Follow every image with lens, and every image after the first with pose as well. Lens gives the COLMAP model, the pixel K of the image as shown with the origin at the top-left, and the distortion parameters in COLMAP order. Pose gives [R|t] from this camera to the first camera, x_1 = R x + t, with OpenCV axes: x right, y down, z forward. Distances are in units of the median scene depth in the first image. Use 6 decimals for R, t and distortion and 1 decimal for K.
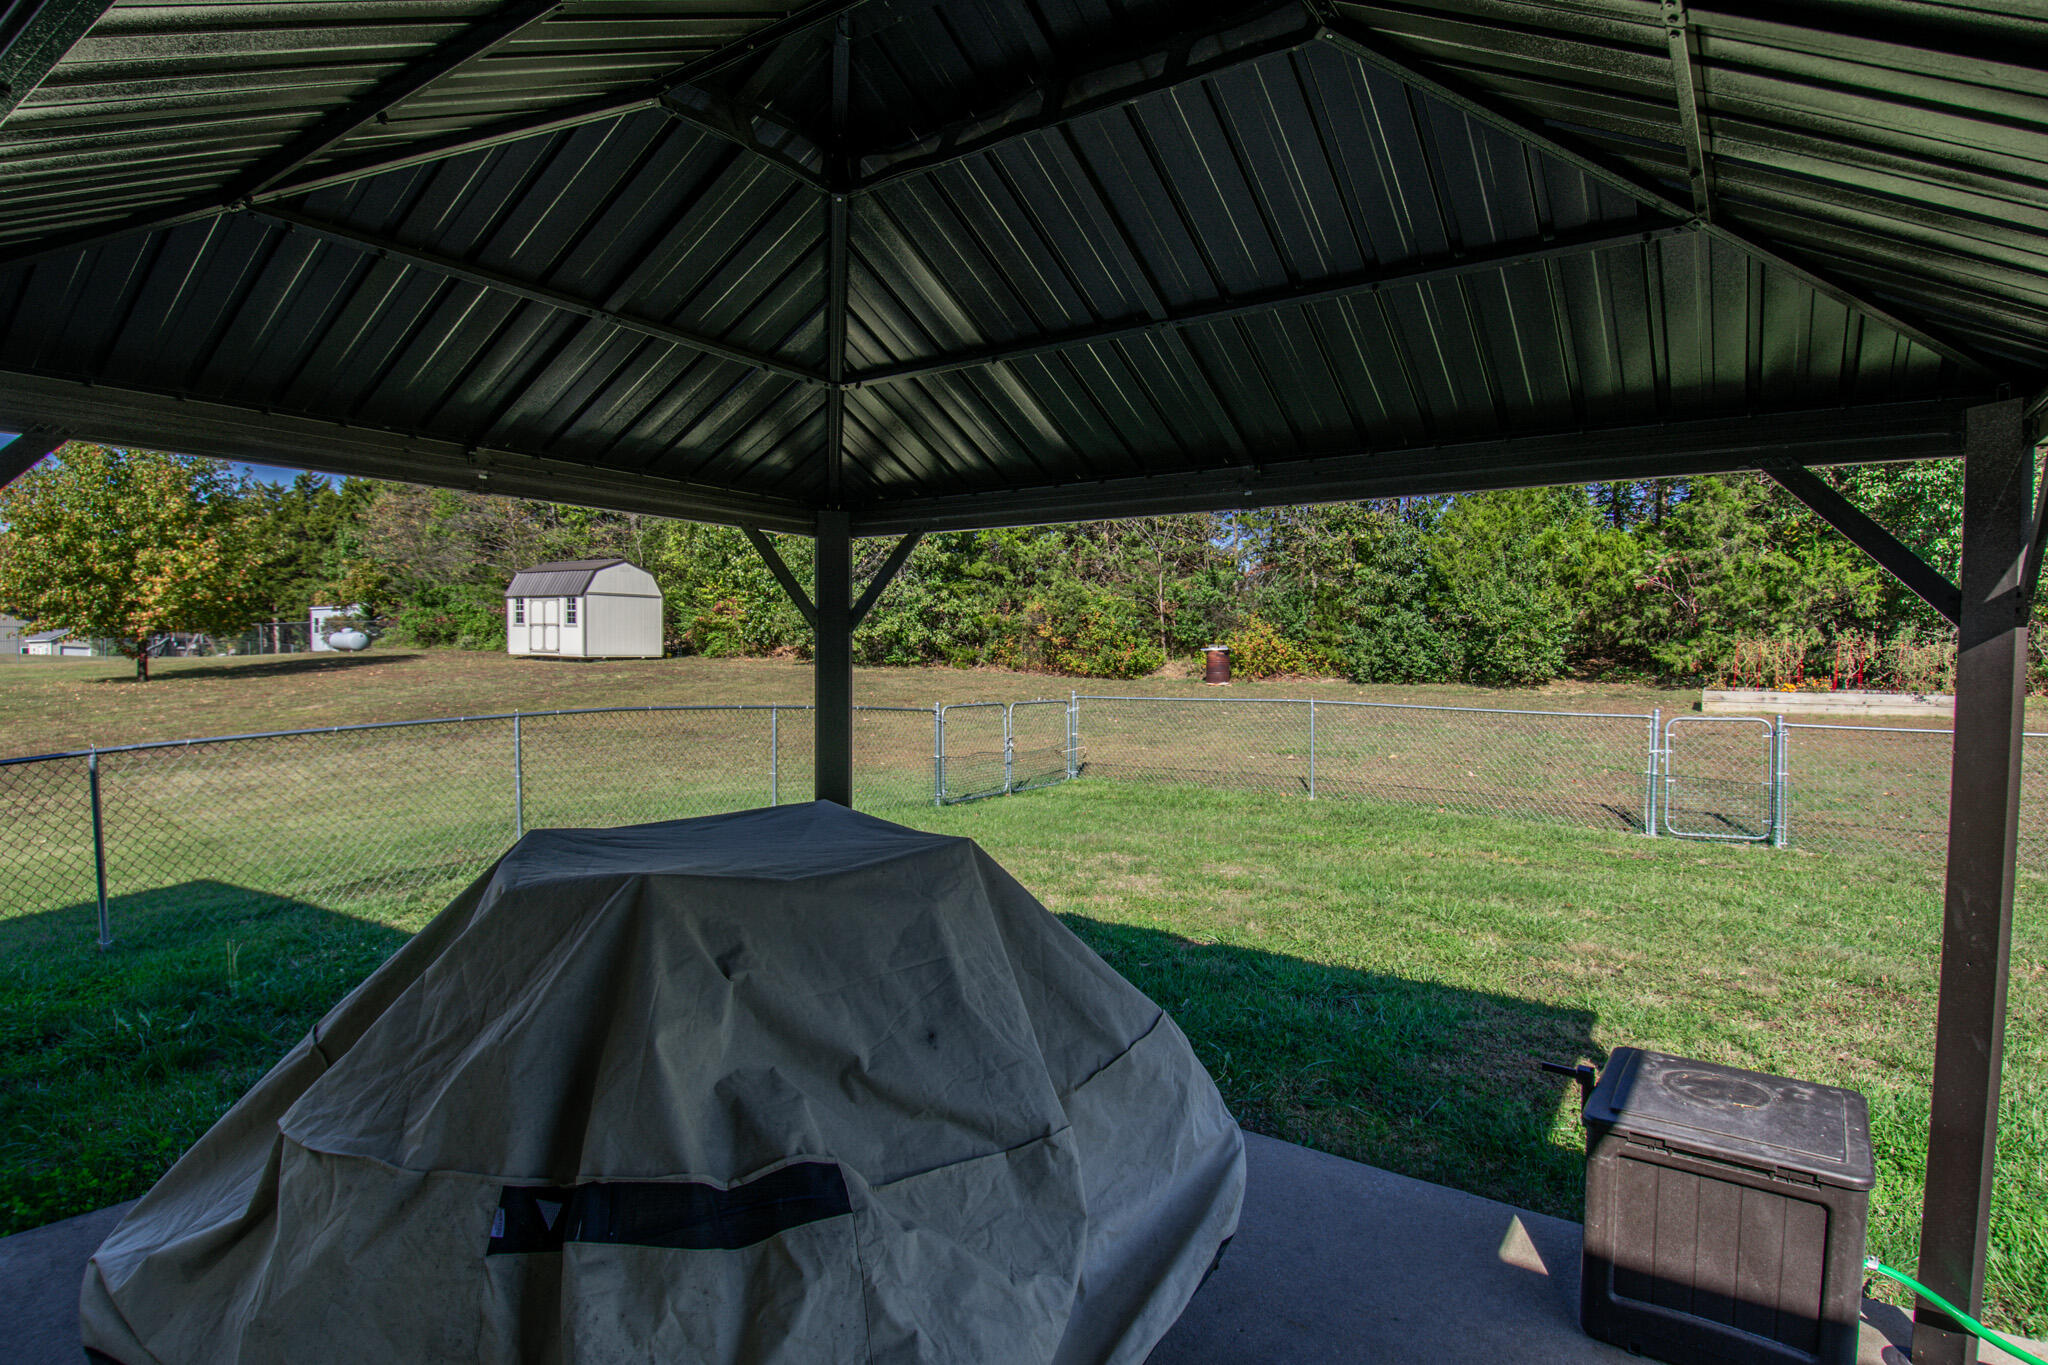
lens RADIAL K [[1078.5, 0, 1018.8], [0, 1078.5, 676.4], [0, 0, 1]] dist [-0.028447, -0.001851]
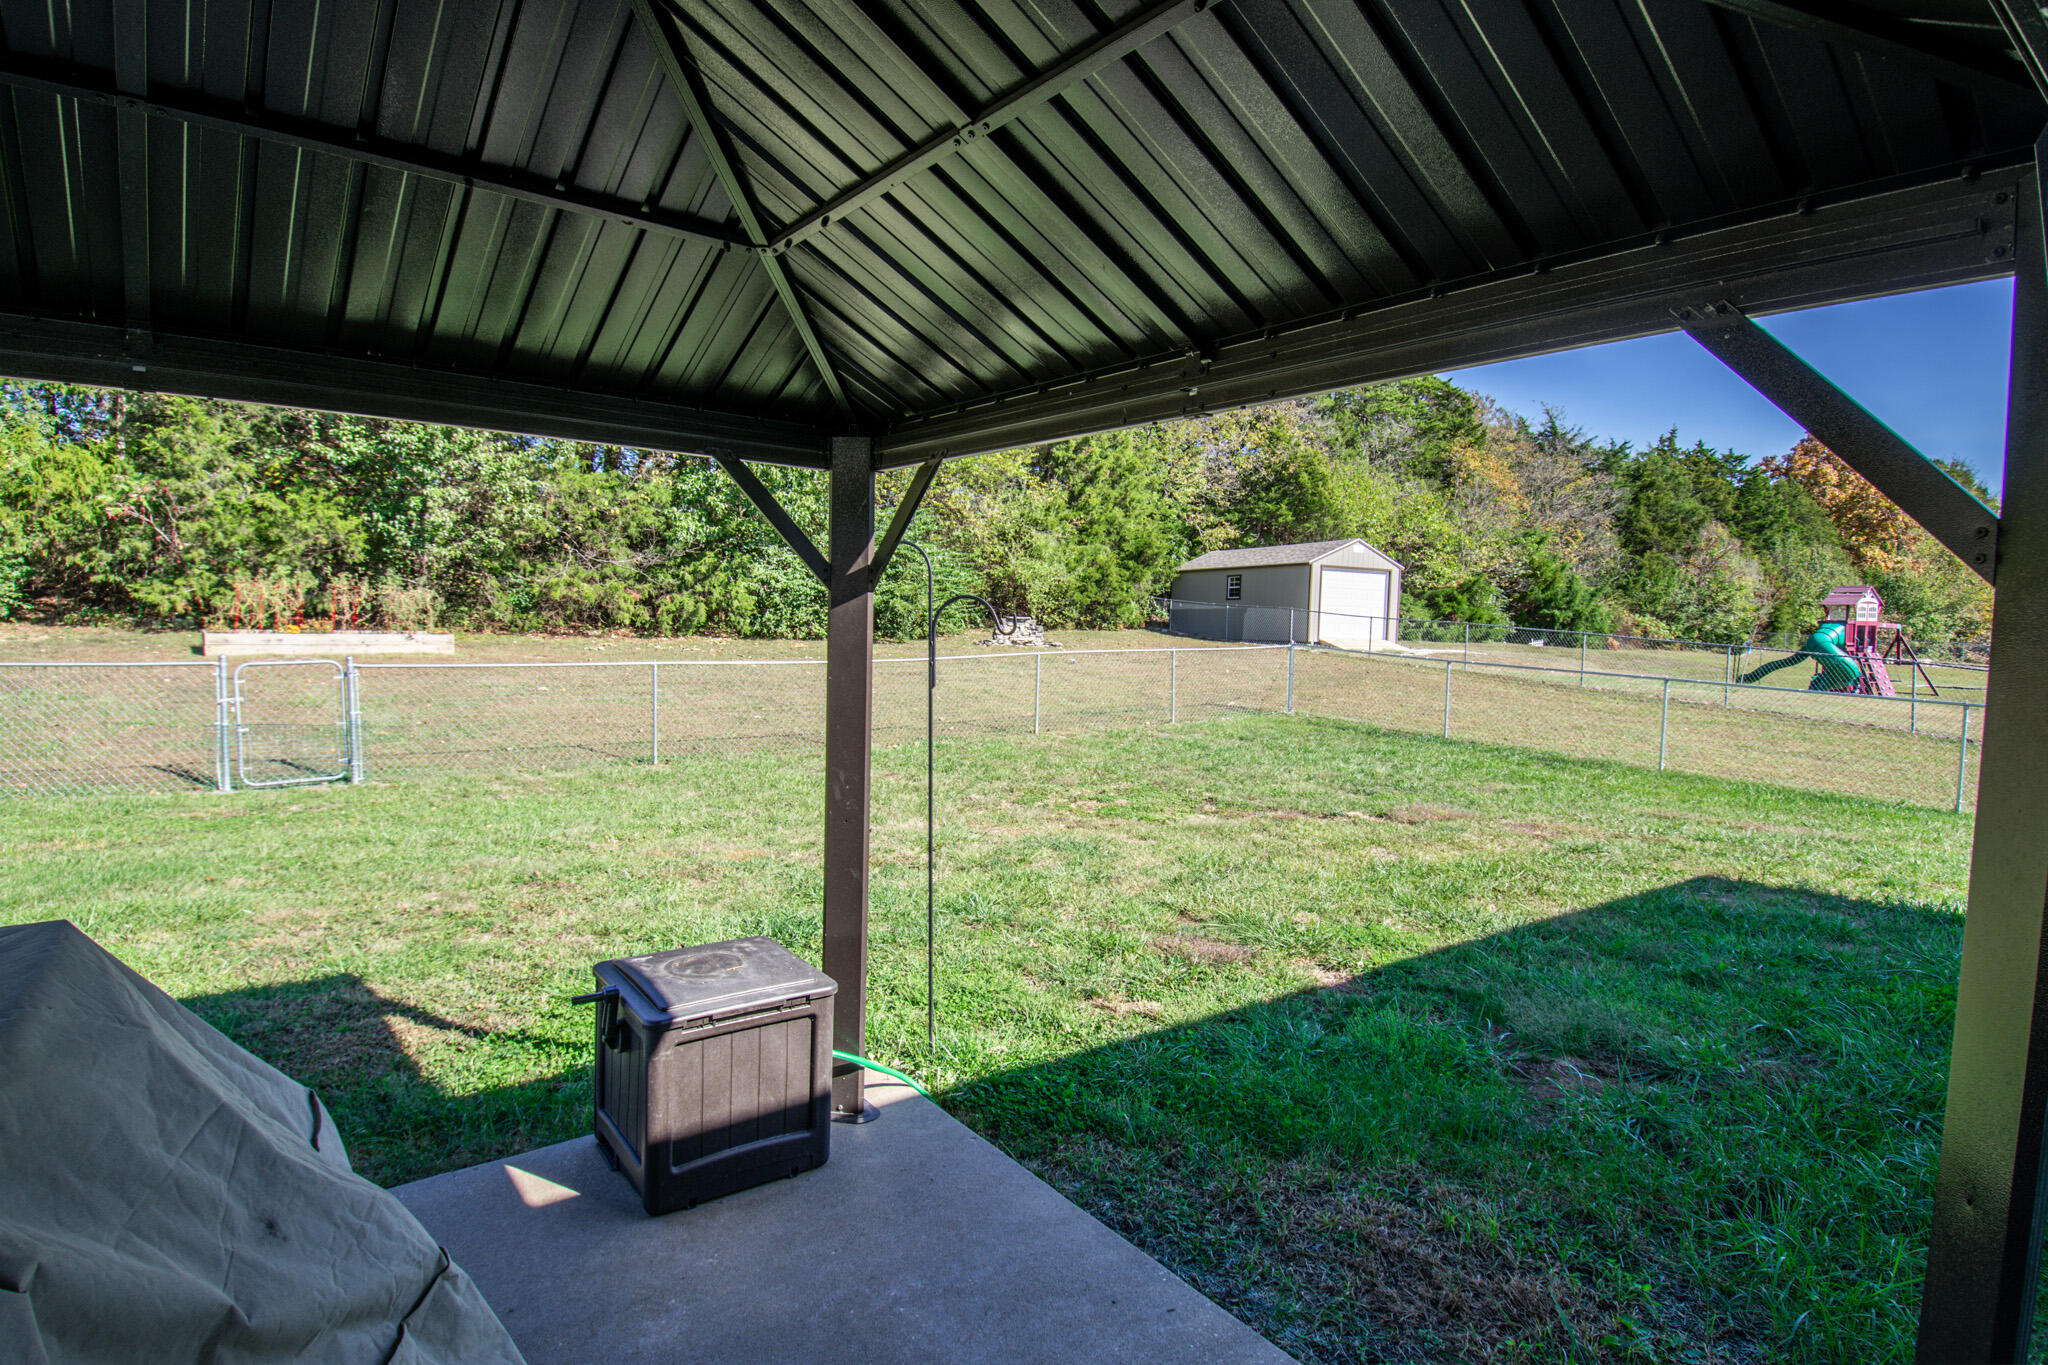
lens RADIAL K [[1062.5, 0, 1018.2], [0, 1062.5, 684.3], [0, 0, 1]] dist [0.025308, -0.040166]
pose [[0.276456, -0.060189, 0.959140, -0.059386], [-0.001121, 0.998016, 0.062952, -0.001597], [-0.961026, -0.018478, 0.275840, 0.048160]]
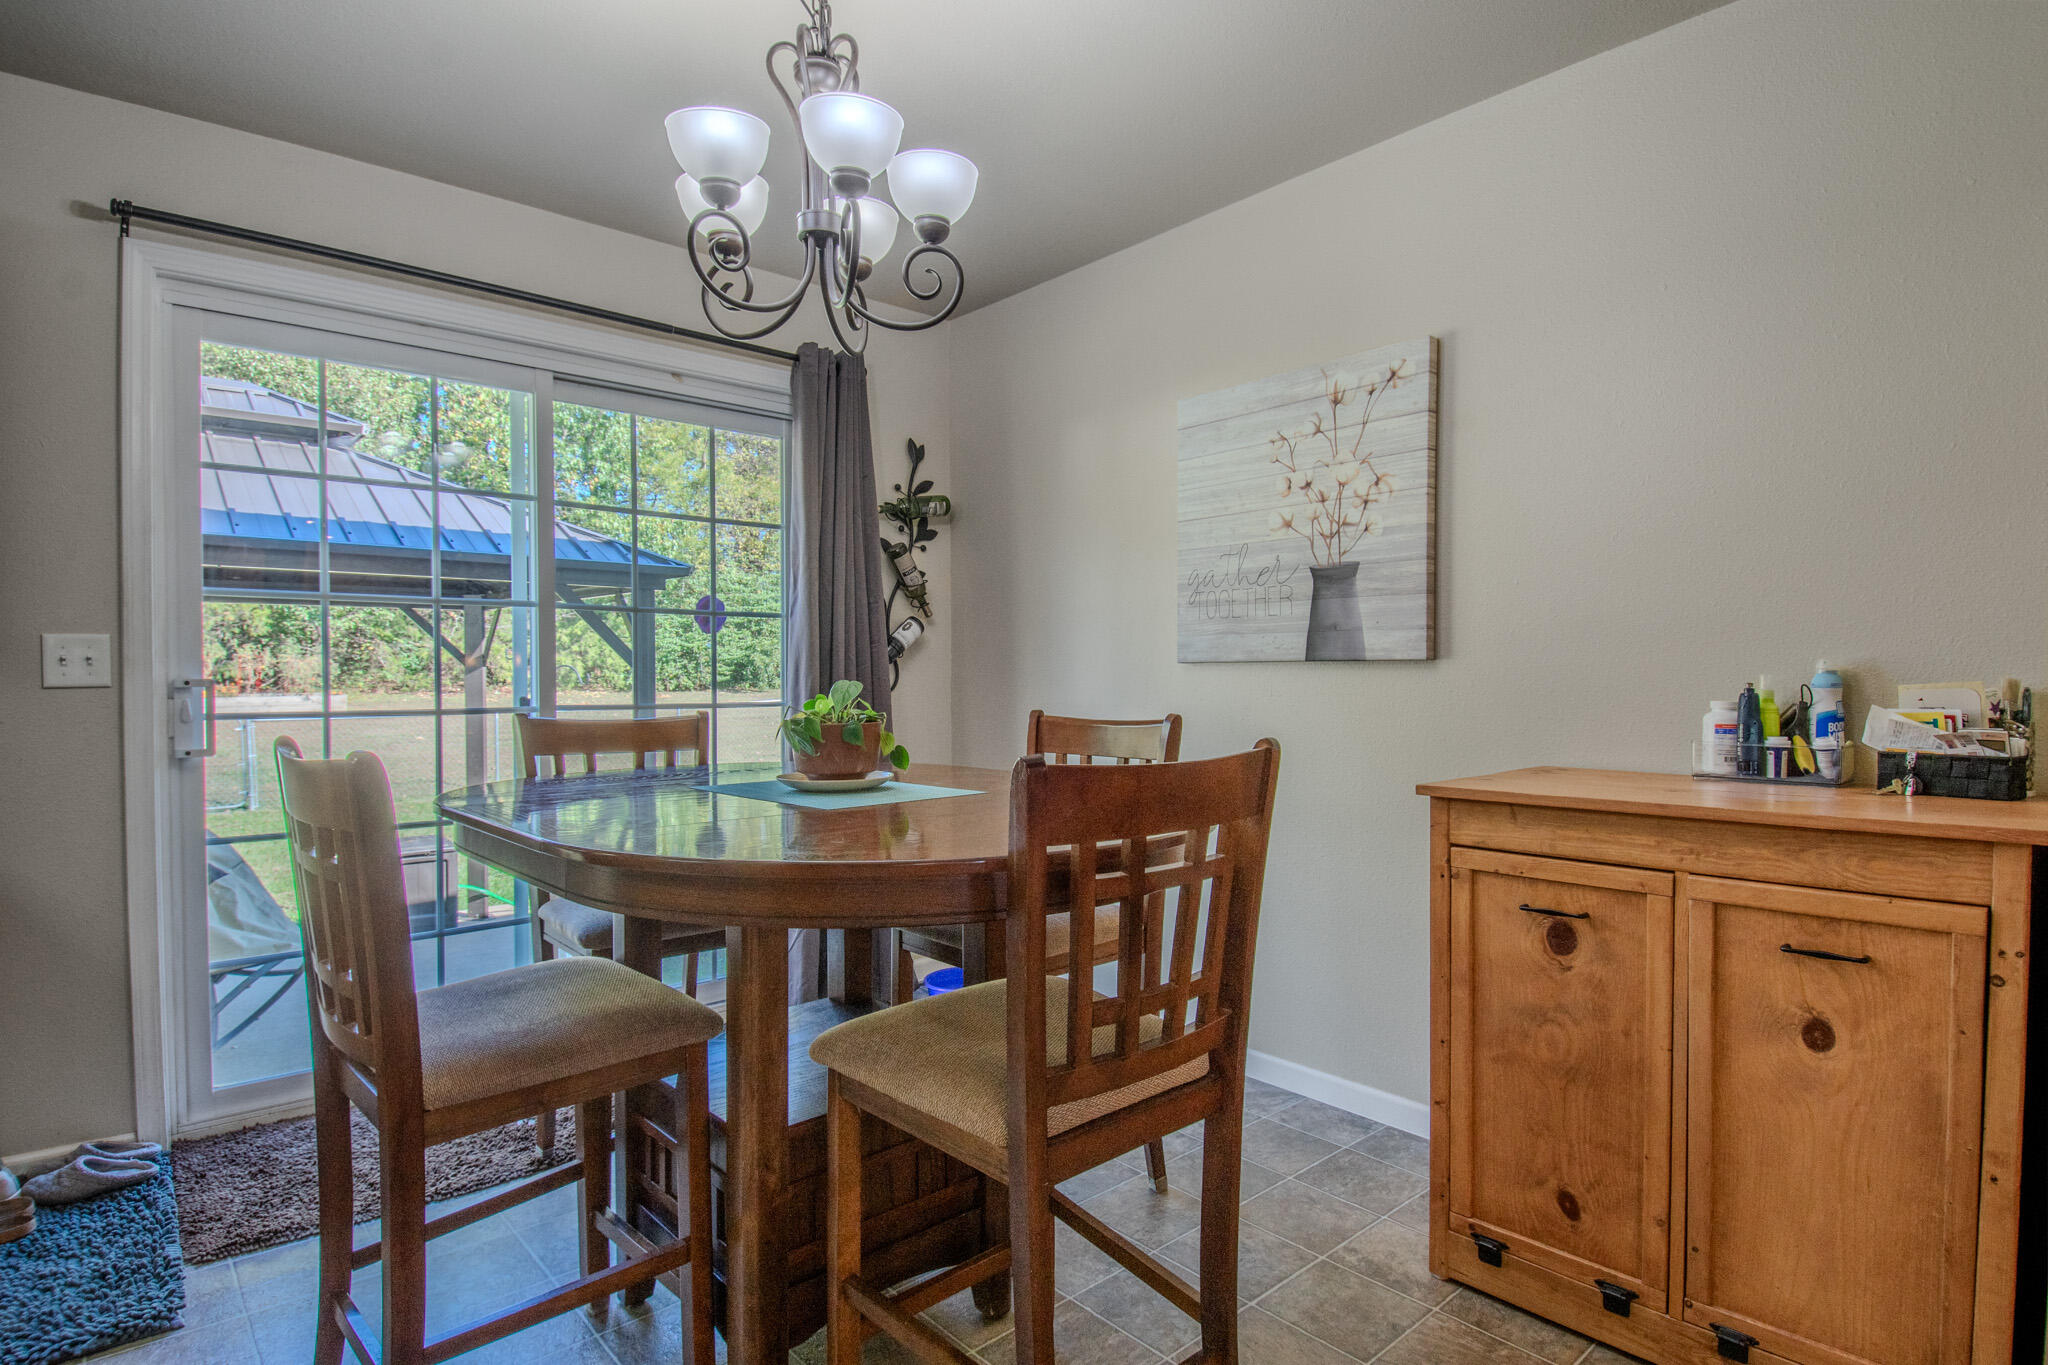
lens RADIAL K [[1062.5, 0, 1029.3], [0, 1062.5, 683.6], [0, 0, 1]] dist [0.025308, -0.040166]
pose [[0.214914, -0.025226, 0.976307, -0.224606], [0.023583, 0.999509, 0.020634, -0.003268], [-0.976348, 0.018590, 0.215403, -0.151970]]
